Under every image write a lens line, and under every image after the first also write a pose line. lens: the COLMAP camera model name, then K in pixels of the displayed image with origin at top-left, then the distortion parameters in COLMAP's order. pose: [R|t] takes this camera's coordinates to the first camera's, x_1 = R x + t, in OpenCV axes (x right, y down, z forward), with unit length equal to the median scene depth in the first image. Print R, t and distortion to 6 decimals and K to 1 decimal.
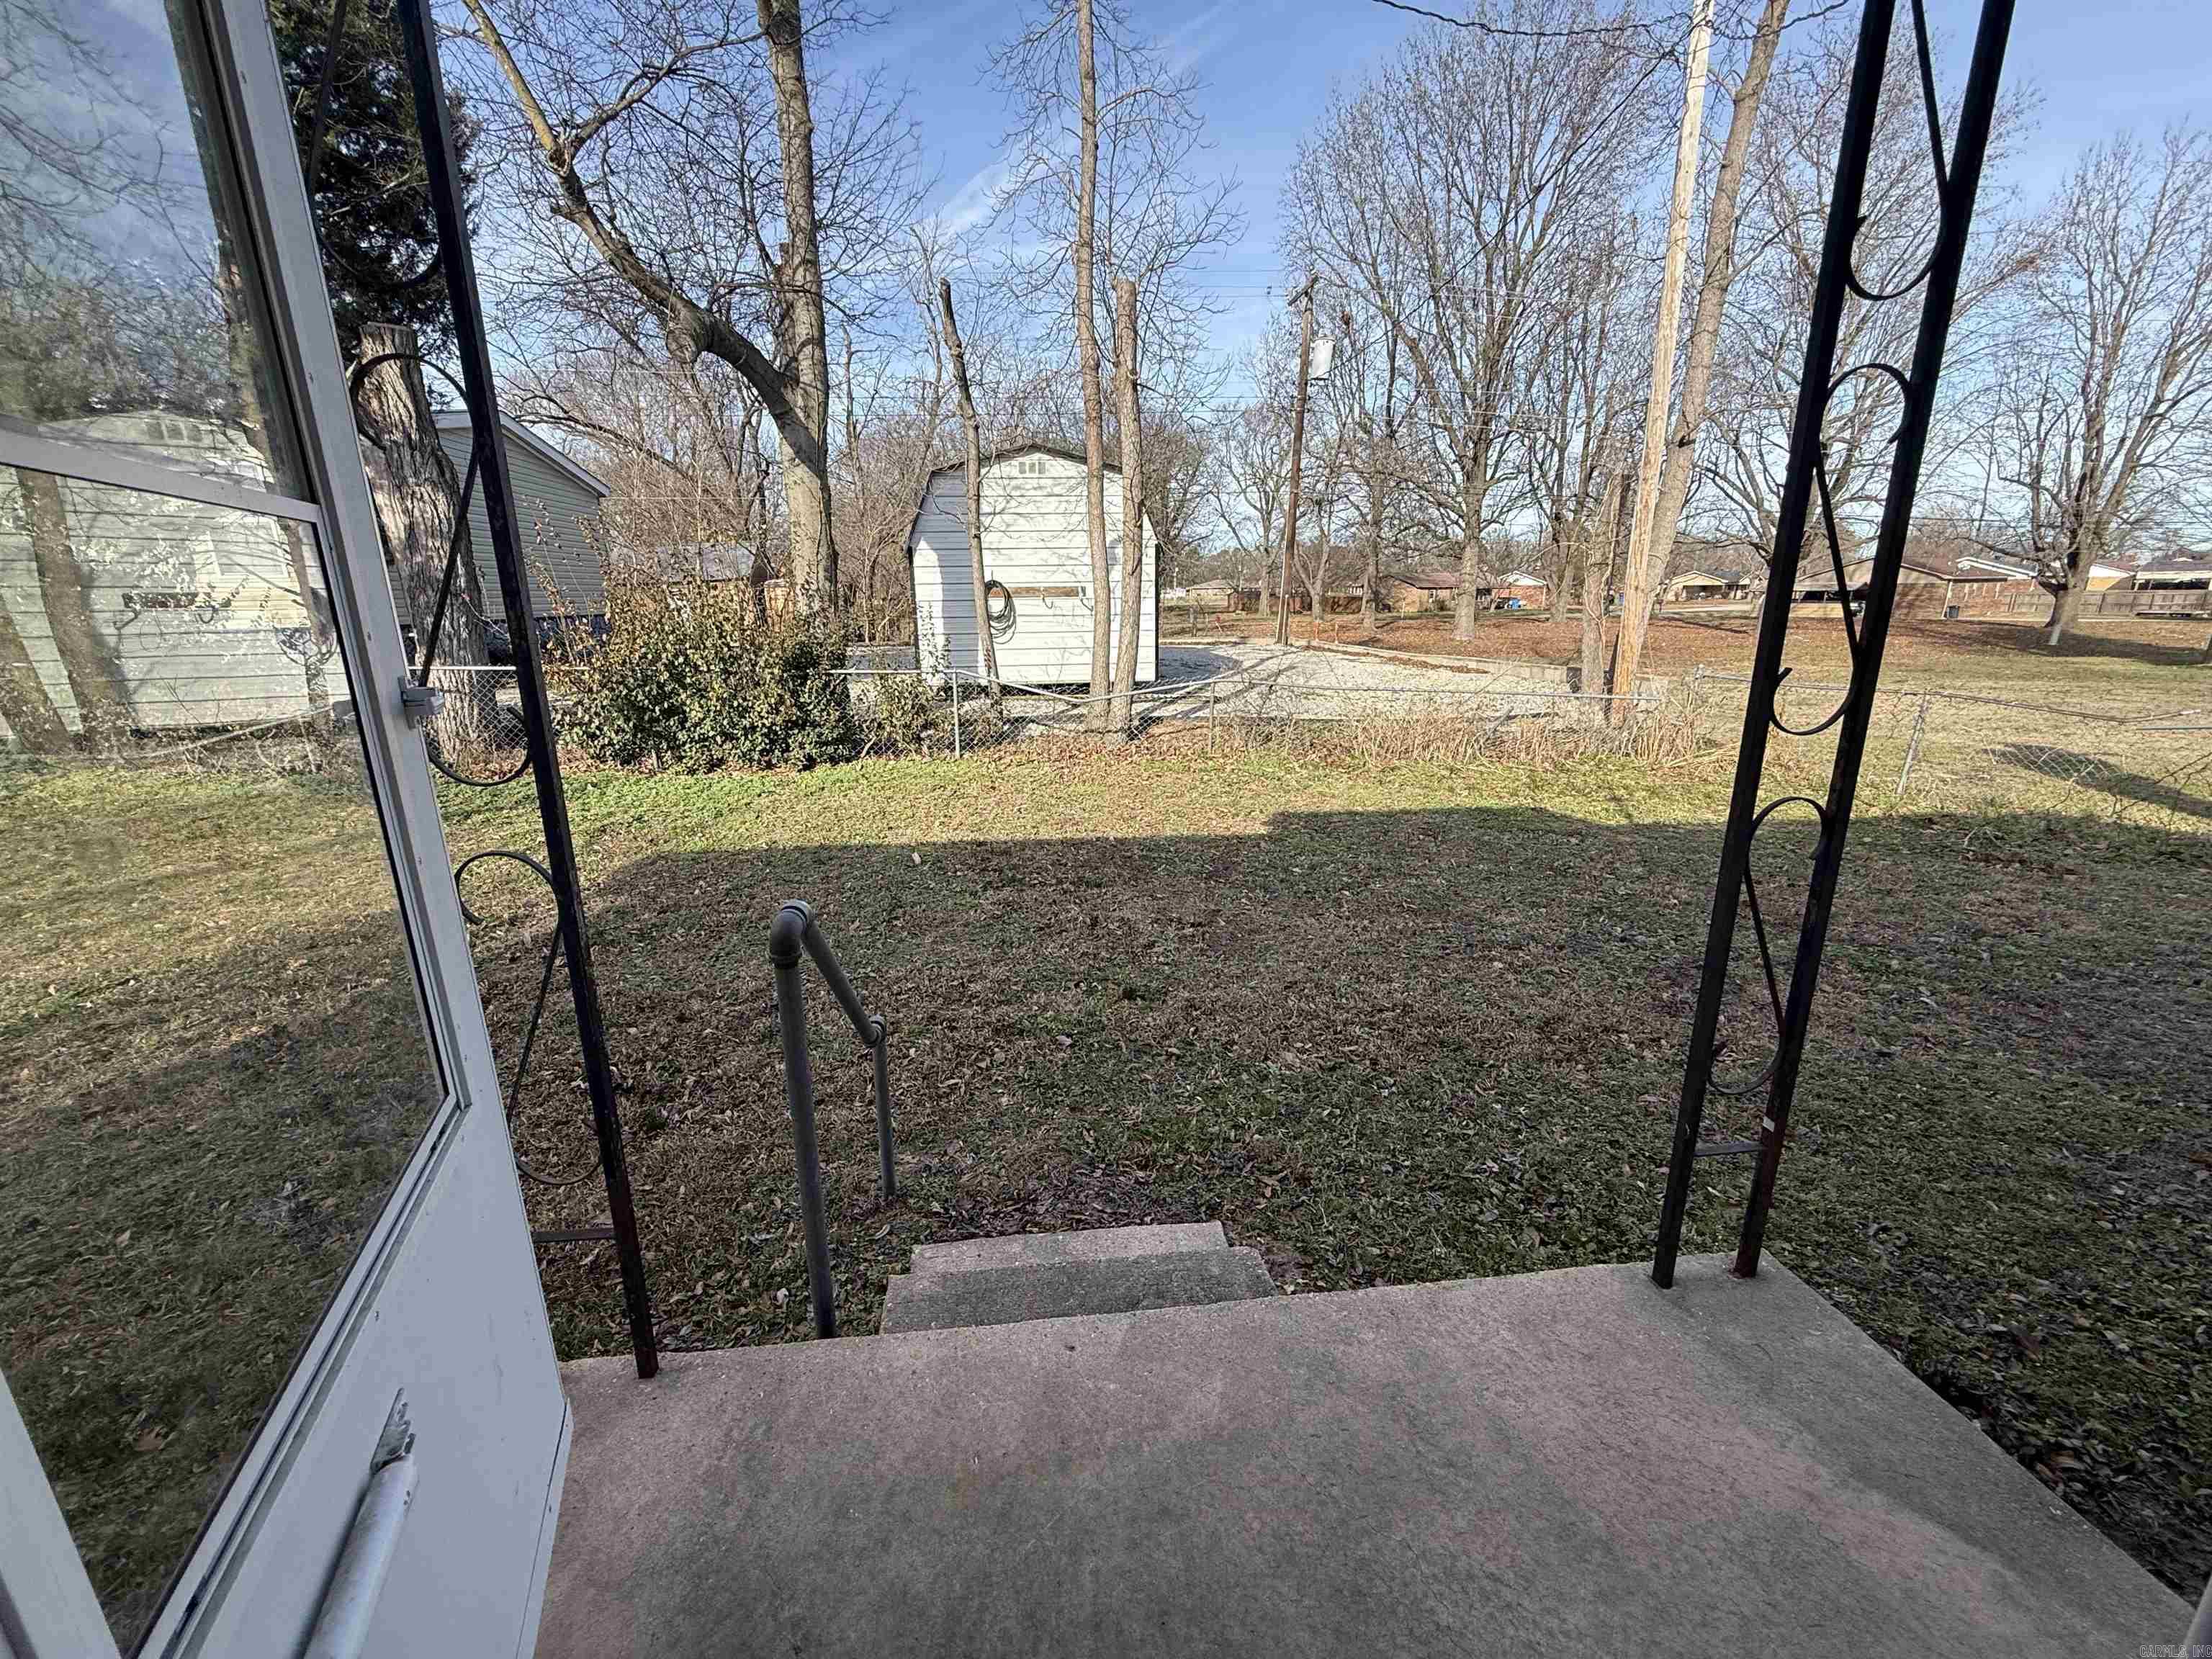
lens RADIAL K [[888.0, 0, 1108.3], [0, 888.0, 825.2], [0, 0, 1]] dist [-0.000690, 0.000670]
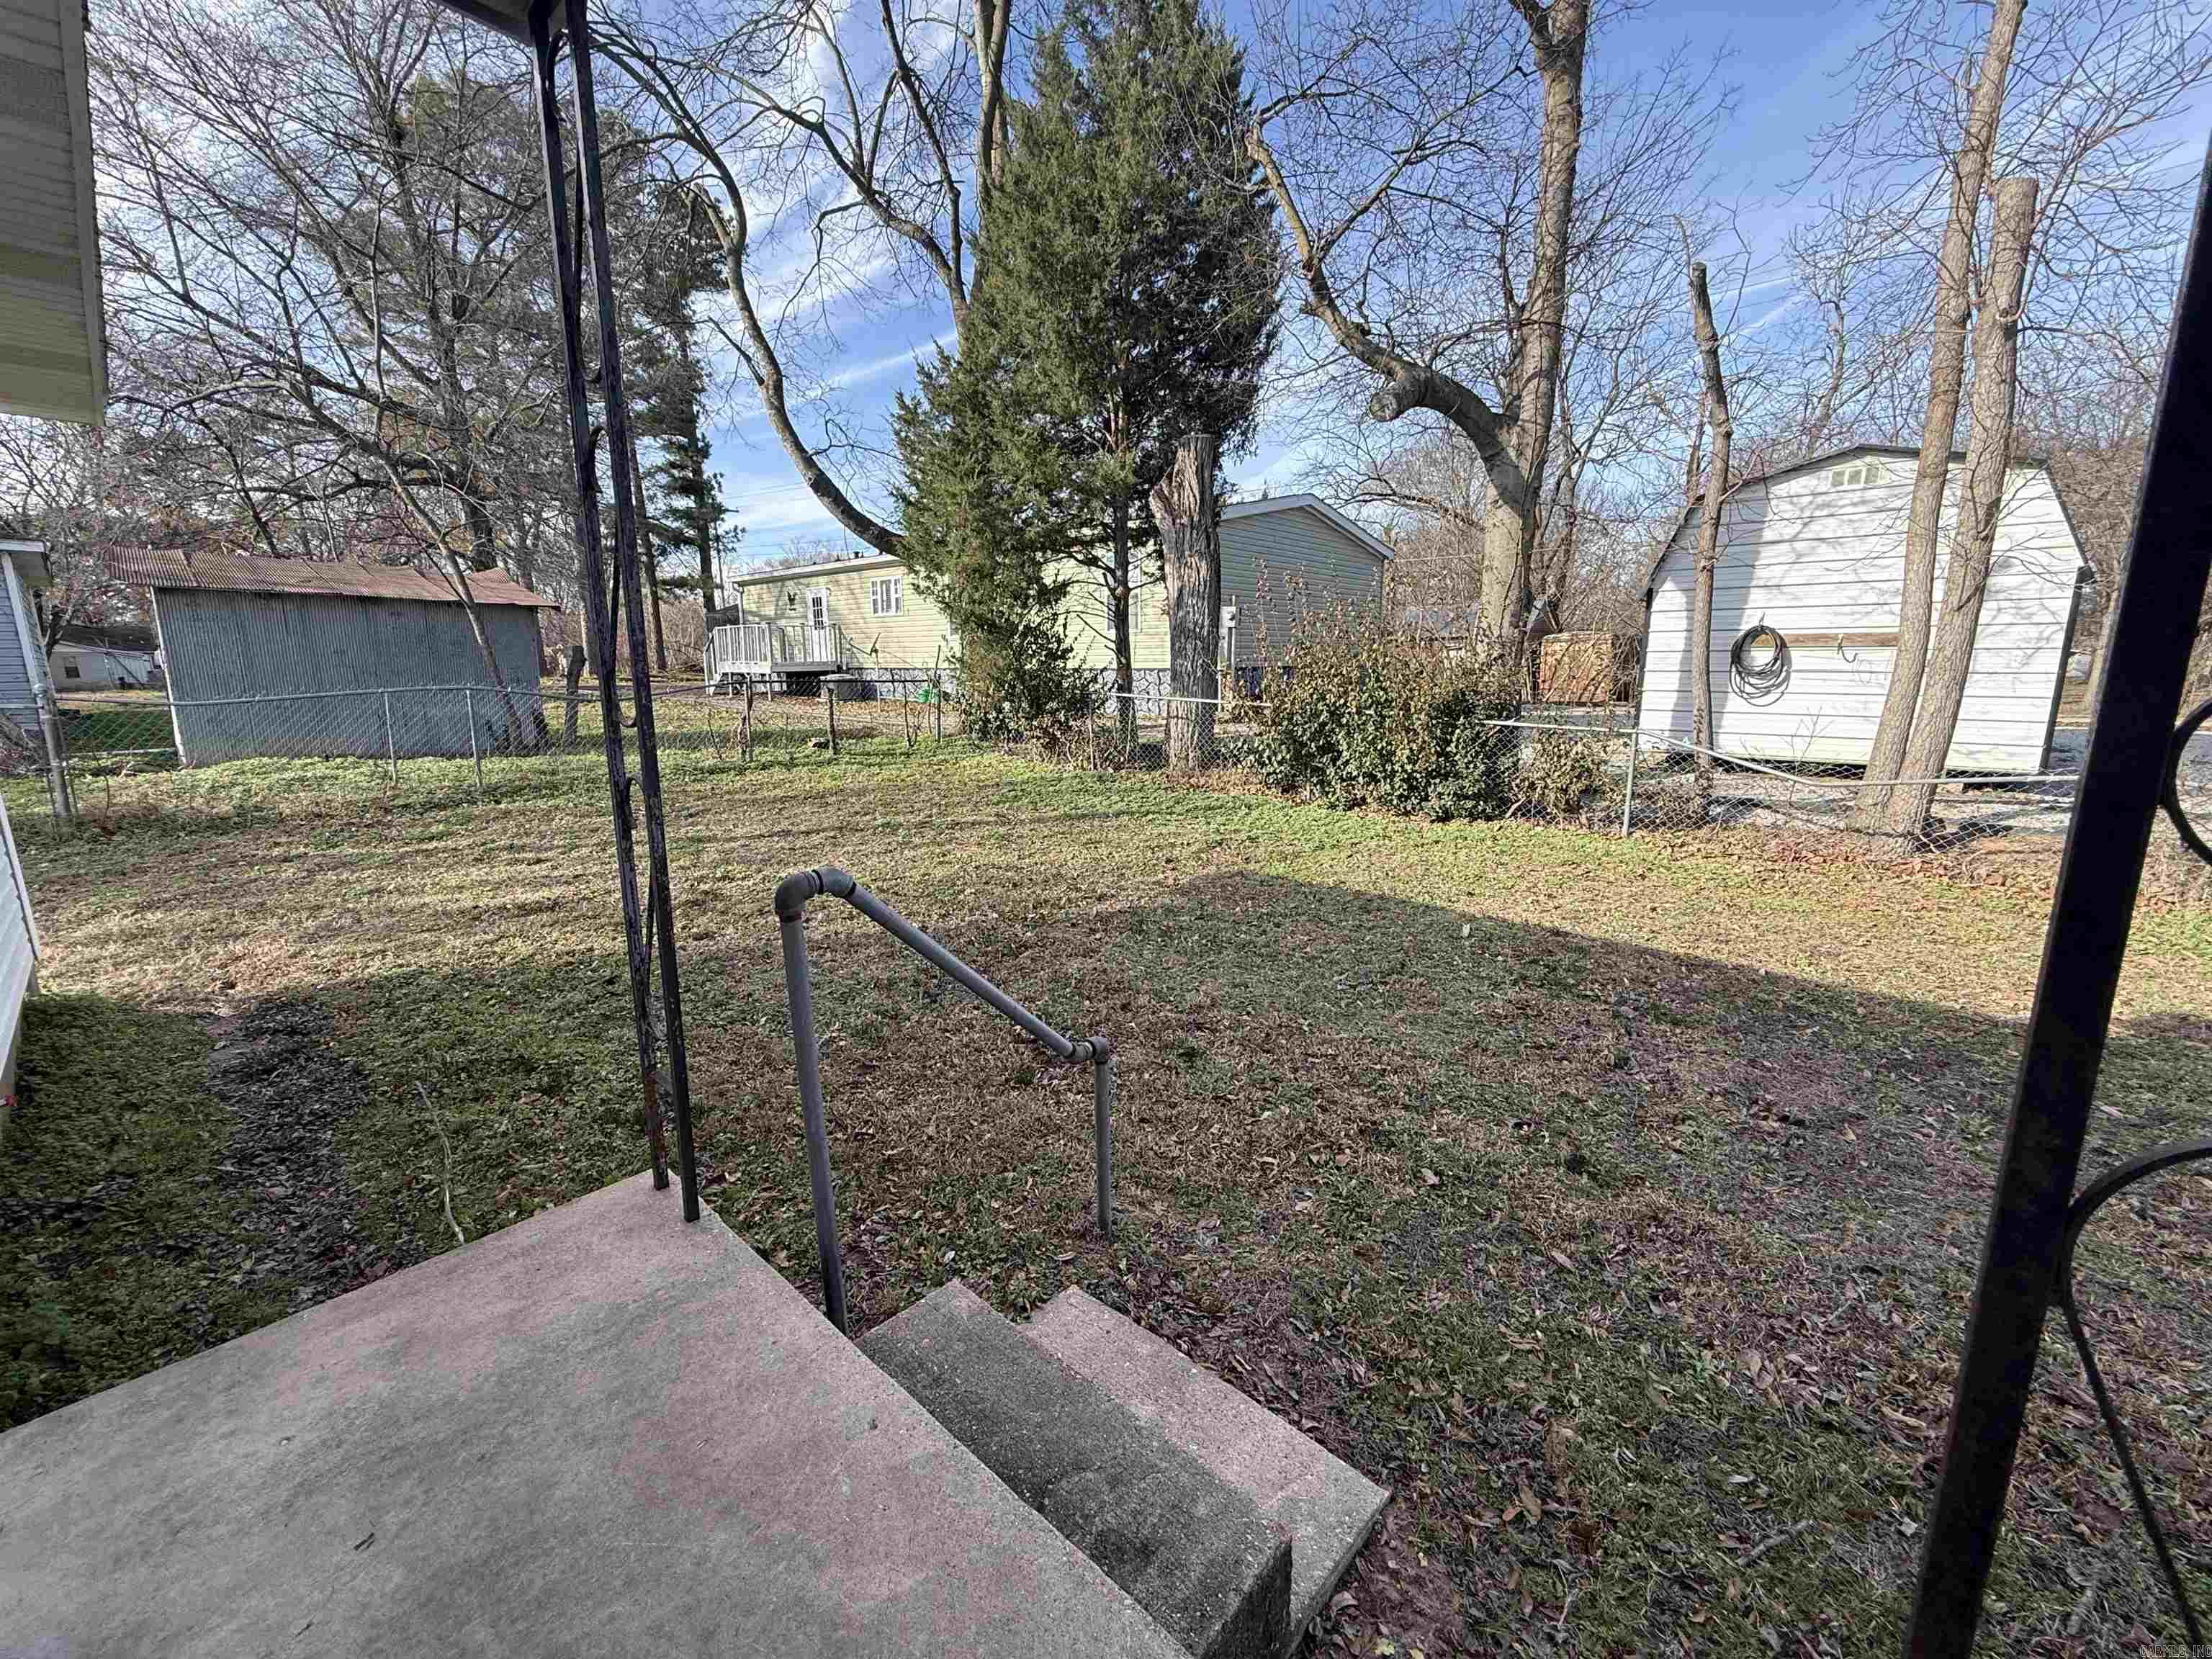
lens RADIAL K [[888.0, 0, 1107.0], [0, 888.0, 827.9], [0, 0, 1]] dist [-0.000690, 0.000670]
pose [[0.660516, 0.151447, -0.735379, 0.135422], [-0.194934, 0.980449, 0.026828, -0.012326], [0.725065, 0.125630, 0.677124, 0.100803]]
